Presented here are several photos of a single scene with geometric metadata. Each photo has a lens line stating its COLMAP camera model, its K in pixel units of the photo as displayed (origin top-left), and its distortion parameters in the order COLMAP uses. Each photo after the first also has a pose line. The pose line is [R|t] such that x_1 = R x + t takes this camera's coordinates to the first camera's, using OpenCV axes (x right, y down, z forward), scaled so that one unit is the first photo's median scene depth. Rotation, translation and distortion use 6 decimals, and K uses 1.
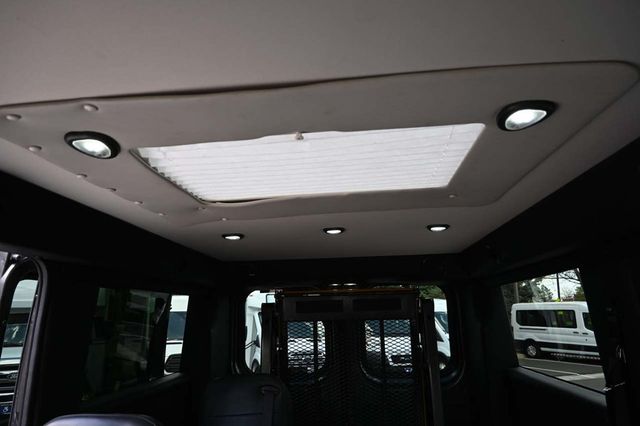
lens RADIAL K [[434.6, 0, 320.0], [0, 434.6, 213.0], [0, 0, 1]] dist [-0.004723, -0.000990]
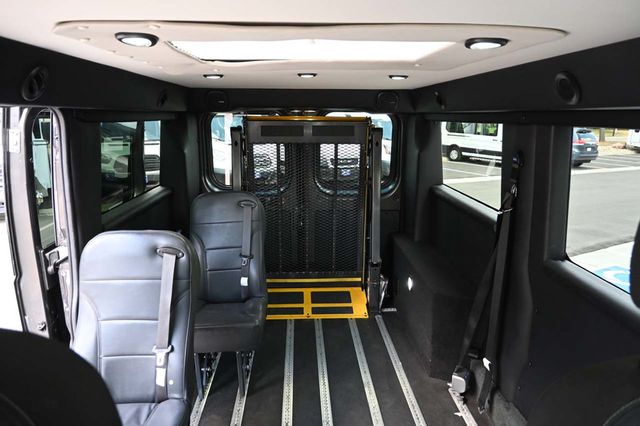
lens RADIAL K [[434.6, 0, 320.0], [0, 434.6, 213.0], [0, 0, 1]] dist [-0.004723, -0.000990]
pose [[0.990244, -0.002414, 0.139320, -0.064220], [-0.058920, 0.898810, 0.434360, -0.089647], [-0.126270, -0.438332, 0.889900, -0.104139]]
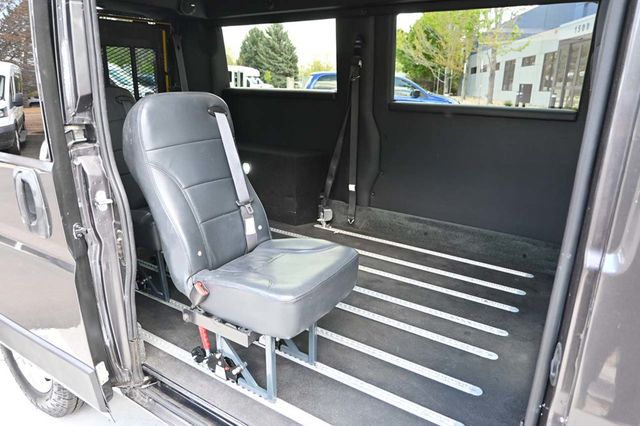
lens RADIAL K [[434.6, 0, 320.0], [0, 434.6, 213.0], [0, 0, 1]] dist [-0.004723, -0.000990]
pose [[0.476963, -0.241031, 0.845228, -0.672050], [-0.222509, 0.897223, 0.381420, 0.101827], [-0.850292, -0.369994, 0.374310, 0.038289]]
